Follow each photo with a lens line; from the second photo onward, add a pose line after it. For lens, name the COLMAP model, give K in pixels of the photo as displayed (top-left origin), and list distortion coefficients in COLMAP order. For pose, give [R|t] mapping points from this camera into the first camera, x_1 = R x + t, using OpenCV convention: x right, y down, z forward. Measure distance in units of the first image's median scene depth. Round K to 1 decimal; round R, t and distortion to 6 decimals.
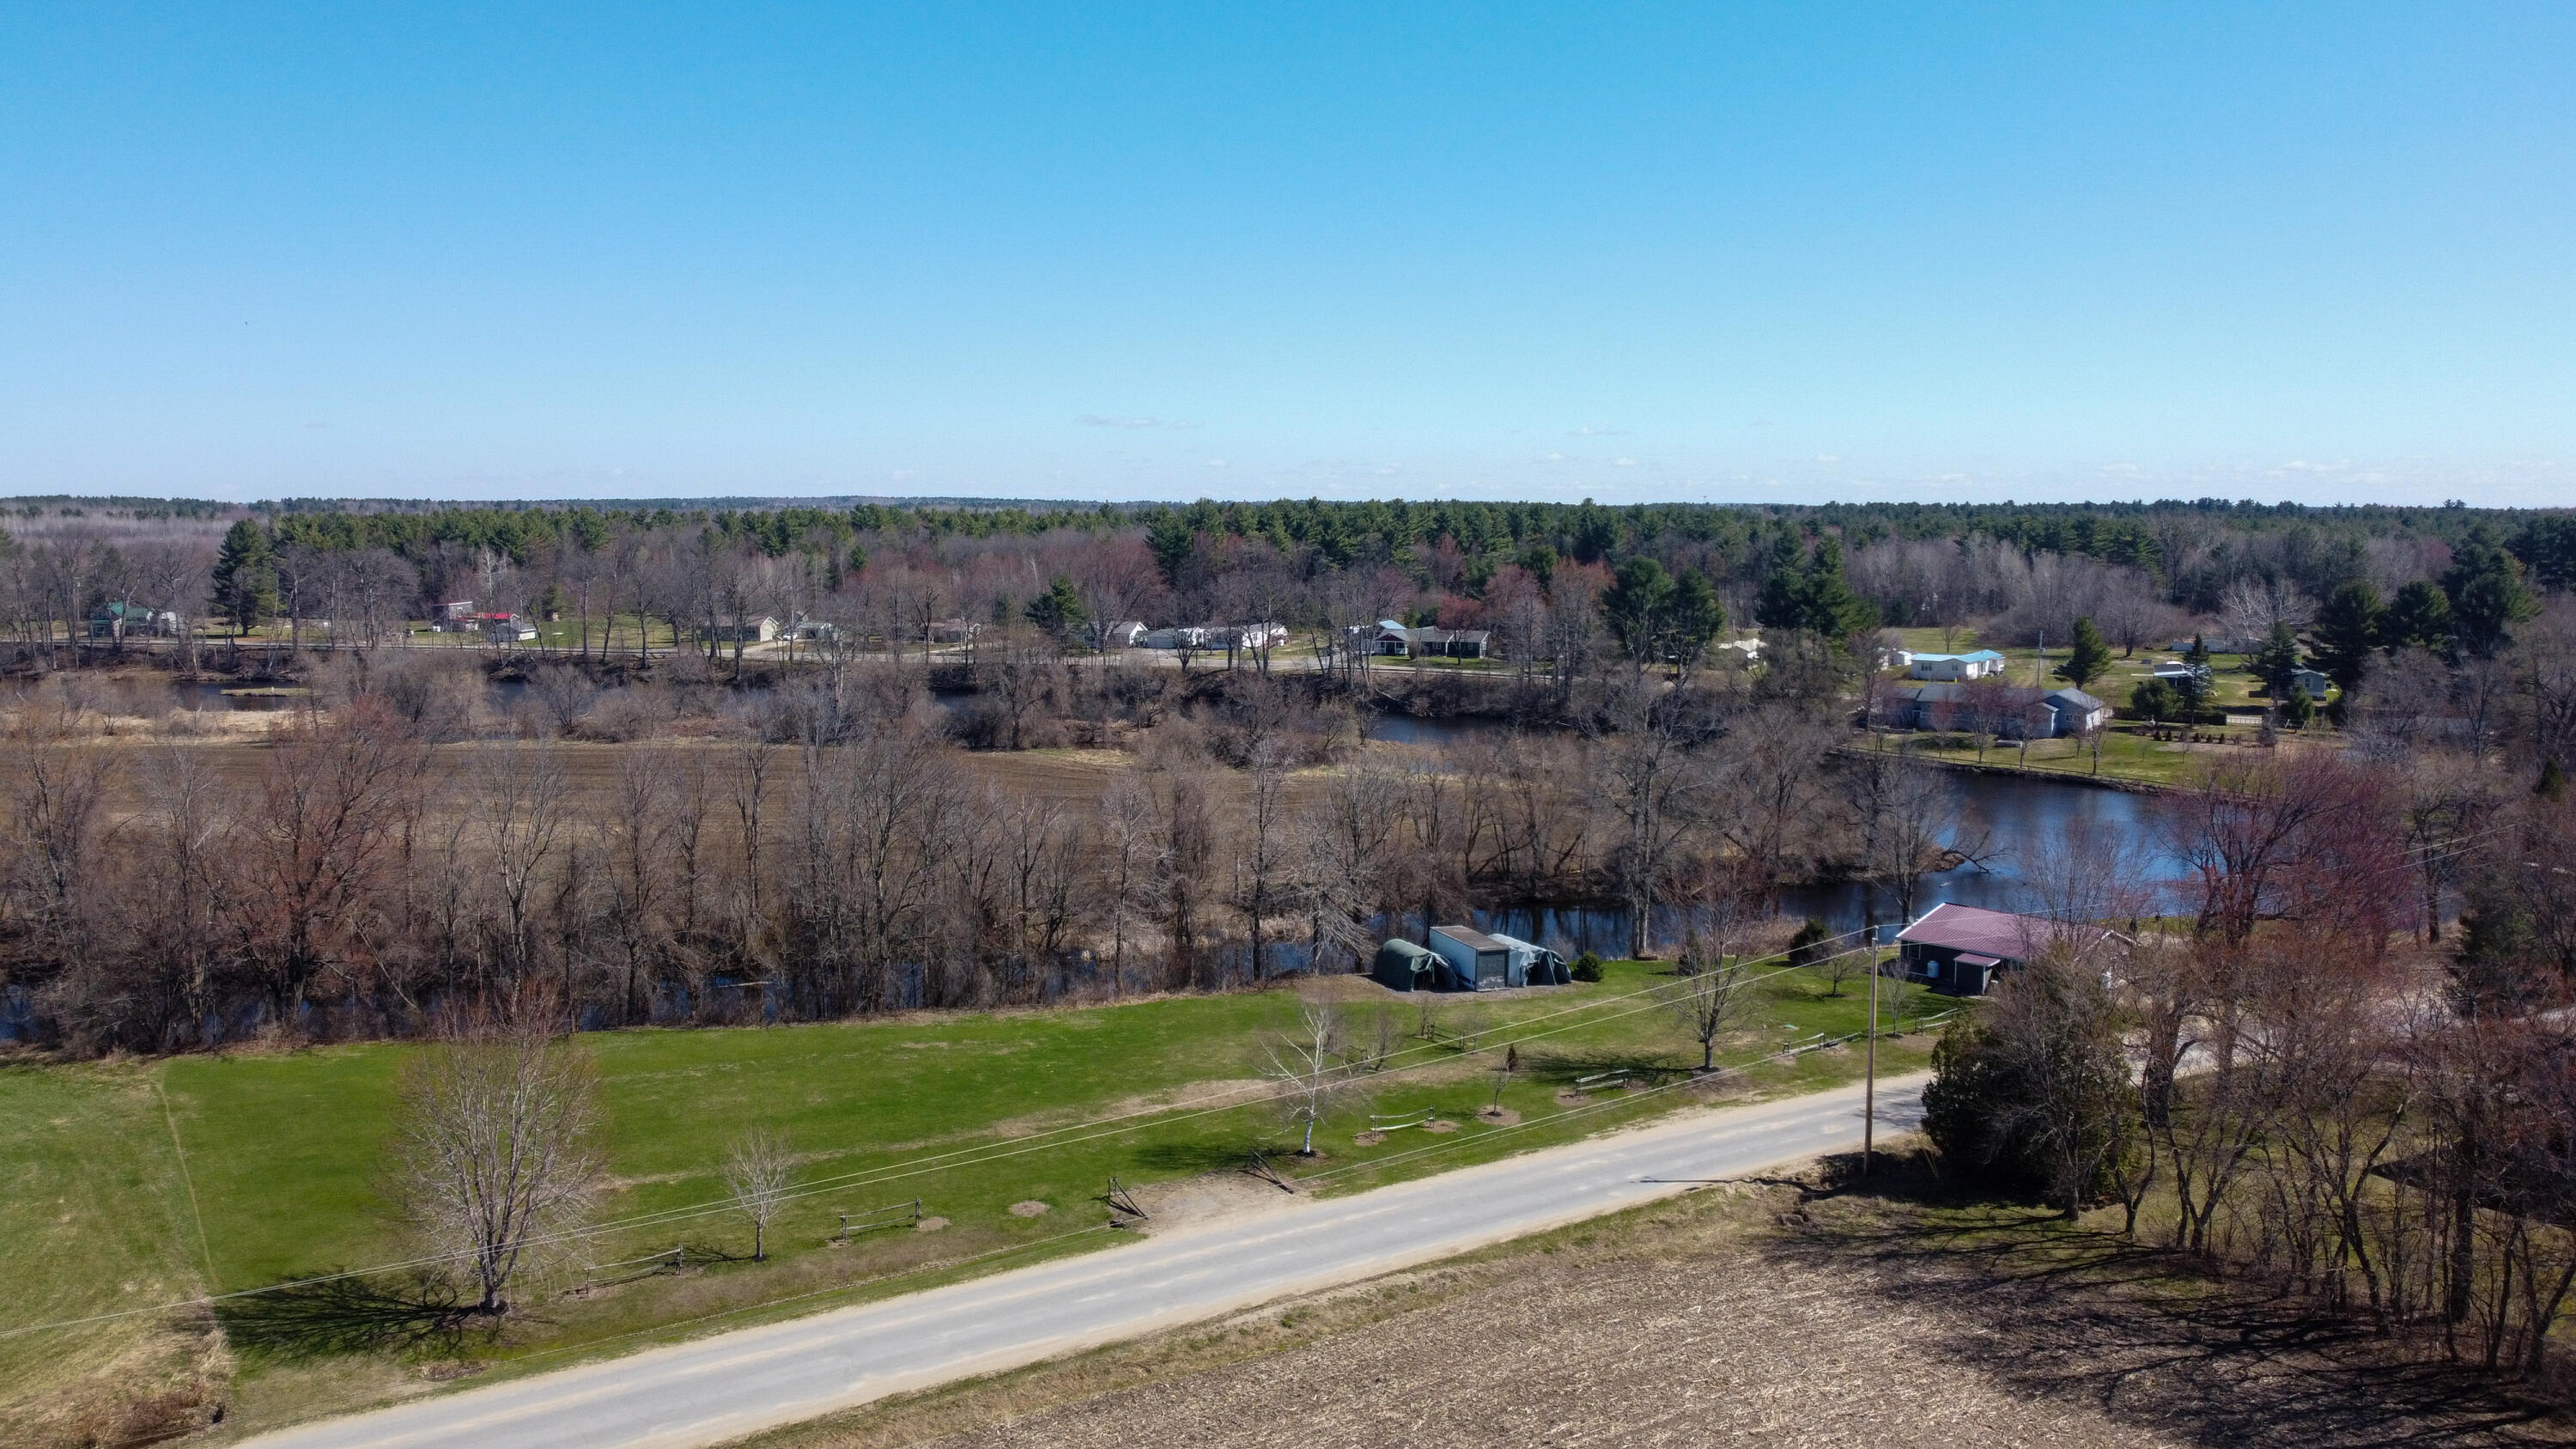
lens RADIAL K [[1923.7, 0, 1288.0], [0, 1923.7, 724.5], [0, 0, 1]] dist [-0.001198, -0.003504]
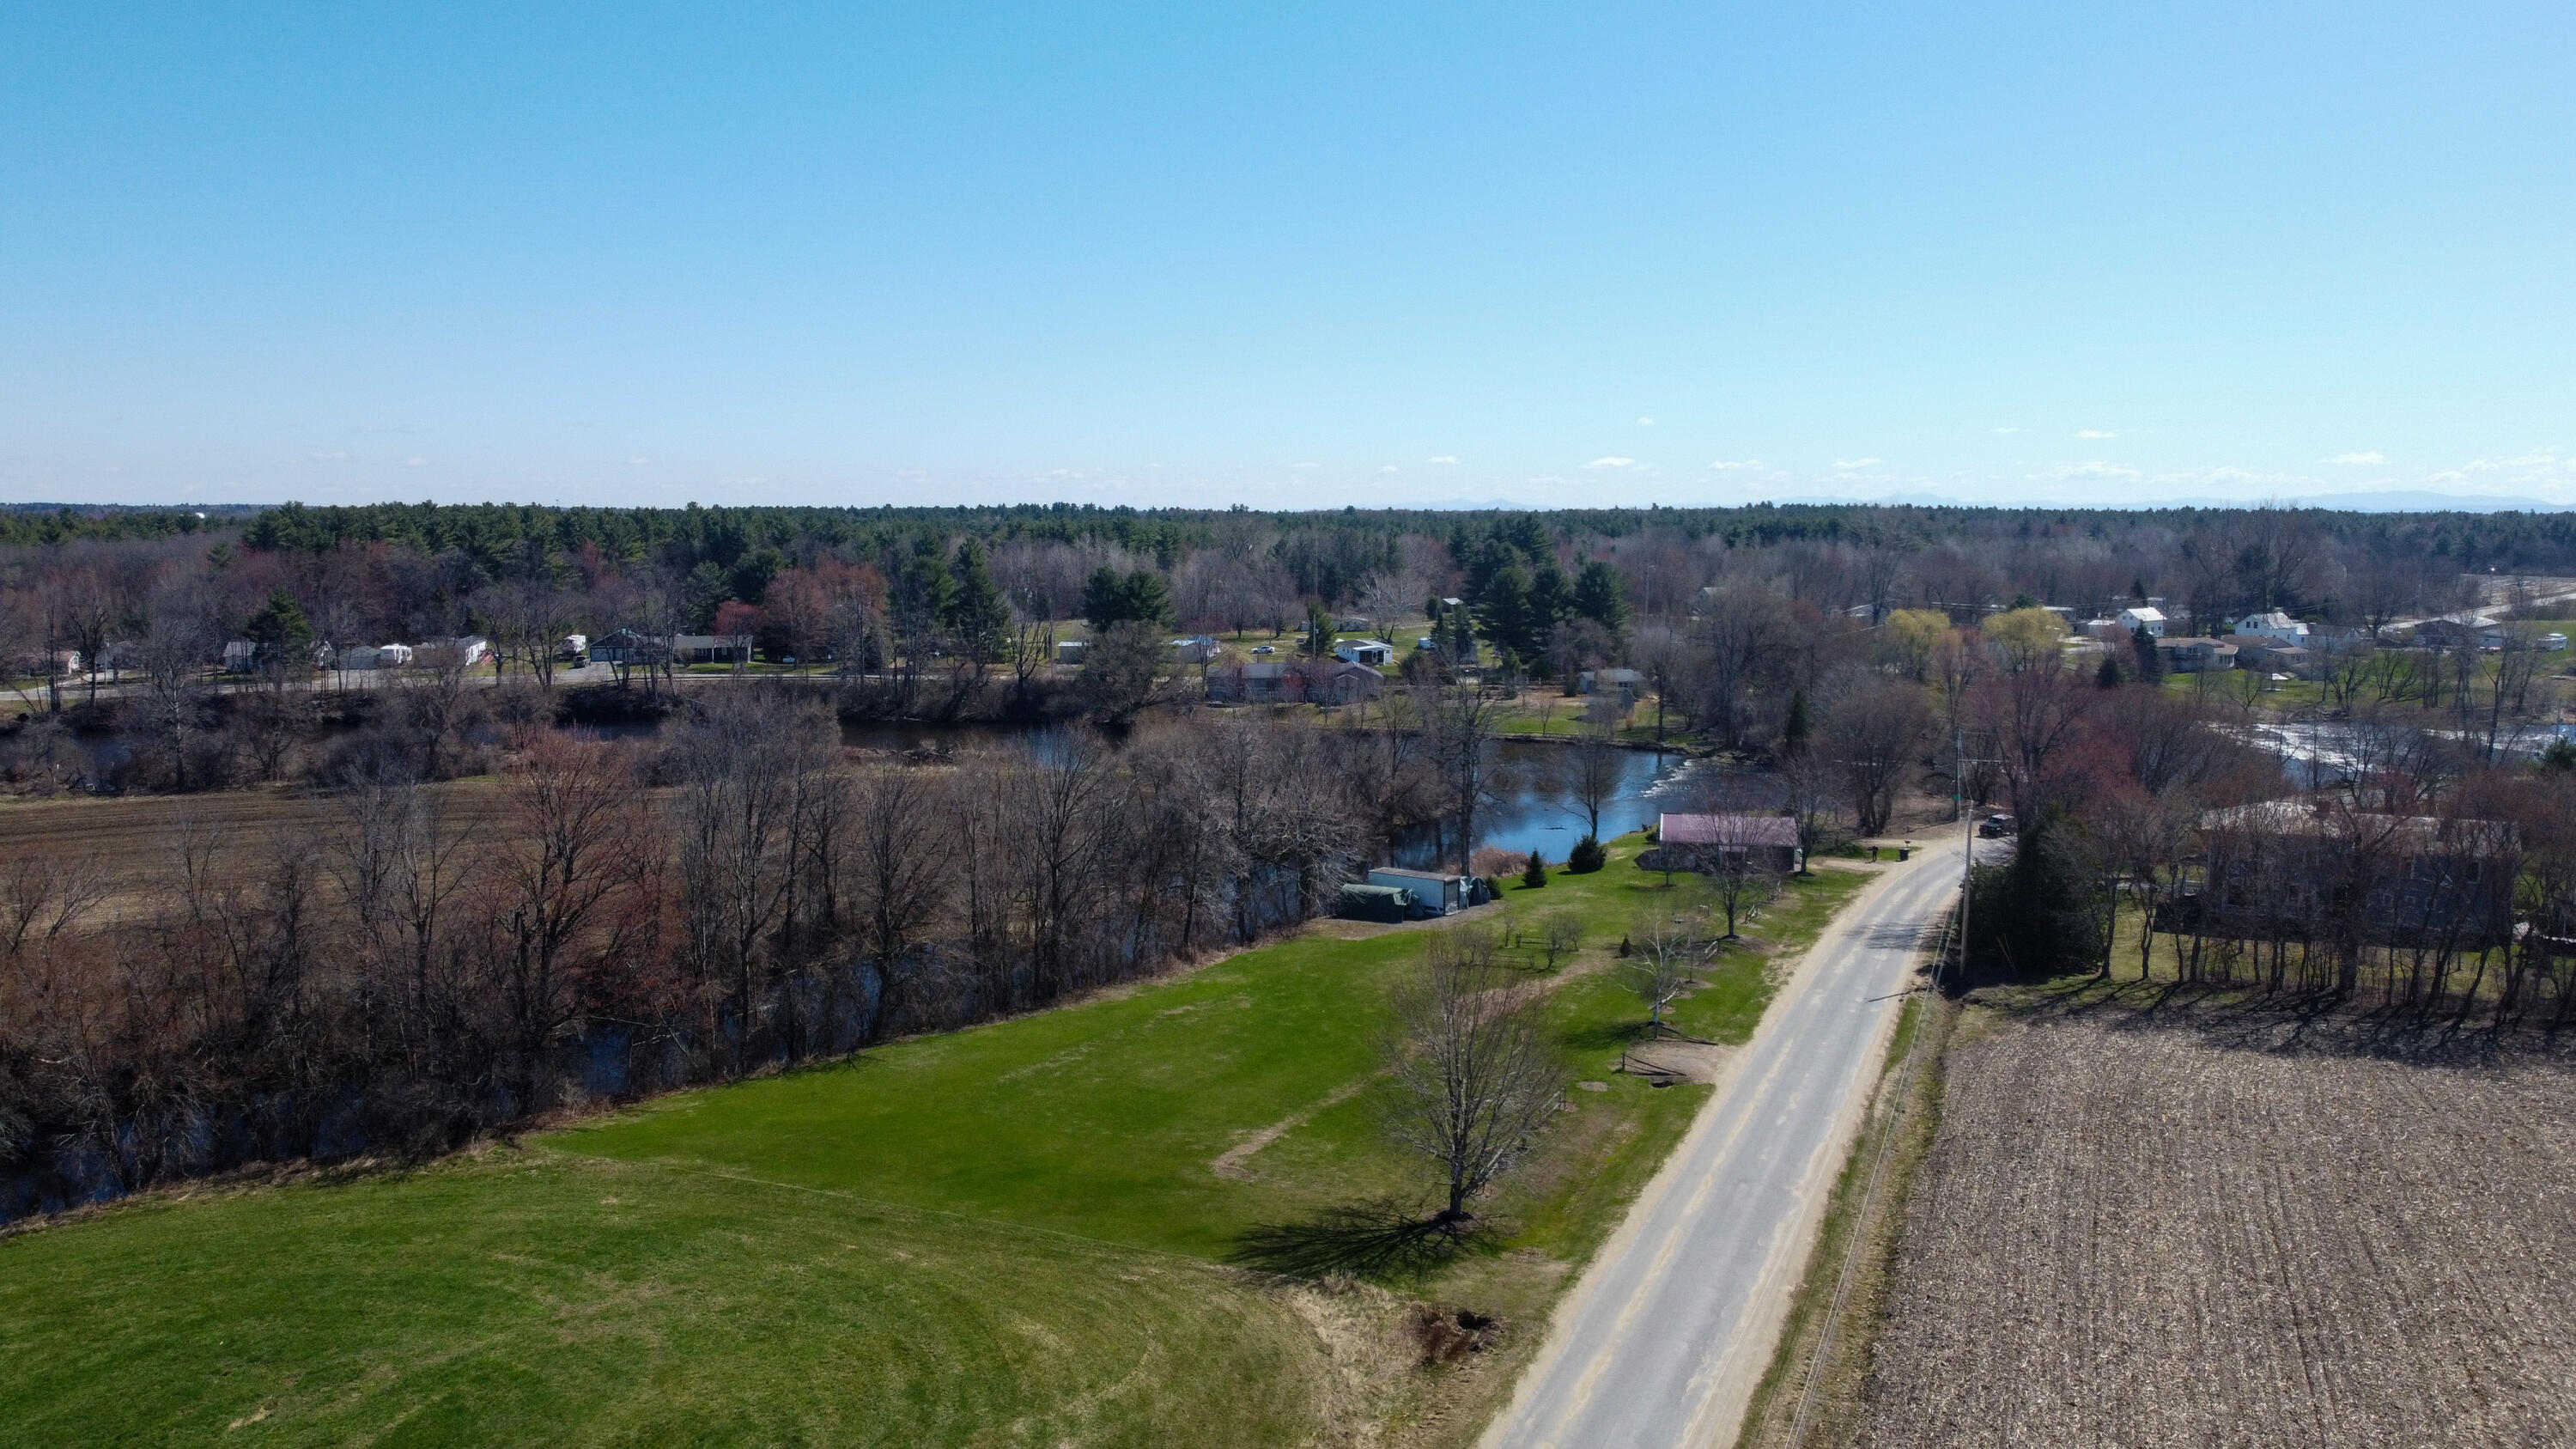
lens RADIAL K [[1923.7, 0, 1288.0], [0, 1923.7, 724.5], [0, 0, 1]] dist [-0.001198, -0.003504]
pose [[0.824428, -0.062667, 0.562487, -0.212514], [0.063615, 0.997813, 0.017928, -0.002514], [-0.562380, 0.021003, 0.826612, 0.020673]]
